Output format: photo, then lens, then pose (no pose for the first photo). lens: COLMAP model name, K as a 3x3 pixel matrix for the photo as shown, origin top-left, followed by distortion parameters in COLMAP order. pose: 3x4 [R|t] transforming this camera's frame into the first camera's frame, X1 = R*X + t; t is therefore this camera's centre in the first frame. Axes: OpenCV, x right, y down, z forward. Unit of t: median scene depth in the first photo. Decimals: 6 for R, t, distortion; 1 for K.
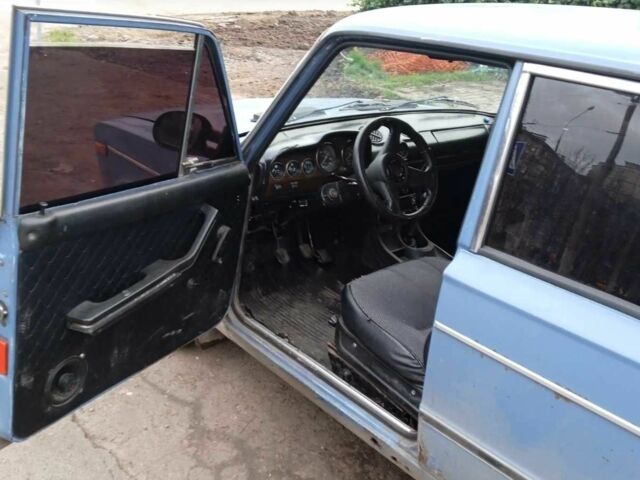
lens RADIAL K [[701.7, 0, 320.0], [0, 701.7, 240.0], [0, 0, 1]] dist [0.087368, -0.054617]
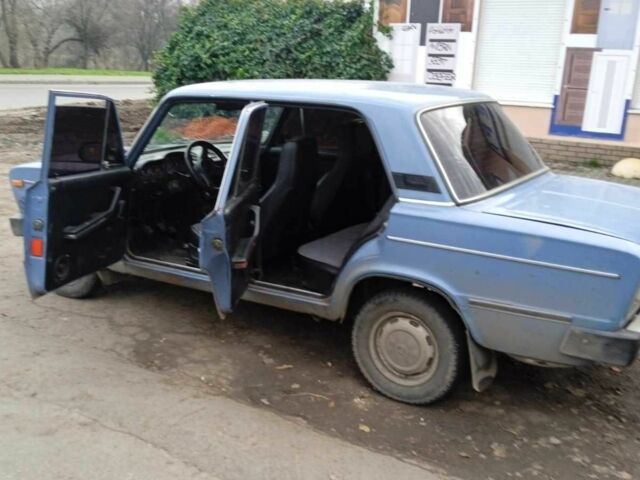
lens RADIAL K [[701.7, 0, 320.0], [0, 701.7, 240.0], [0, 0, 1]] dist [0.087368, -0.054617]
pose [[0.956660, -0.122255, 0.264302, -0.135977], [0.151224, 0.984198, -0.092116, 0.328831], [-0.248864, 0.128092, 0.960031, -0.913845]]
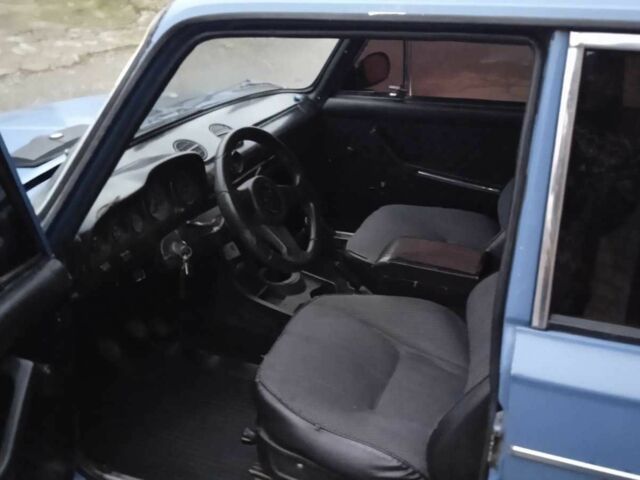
lens RADIAL K [[701.7, 0, 320.0], [0, 701.7, 240.0], [0, 0, 1]] dist [0.087368, -0.054617]
pose [[0.876078, -0.259758, 0.406217, -0.155518], [0.234248, 0.965668, 0.112307, -0.135925], [-0.421444, -0.003235, 0.906849, 0.356584]]
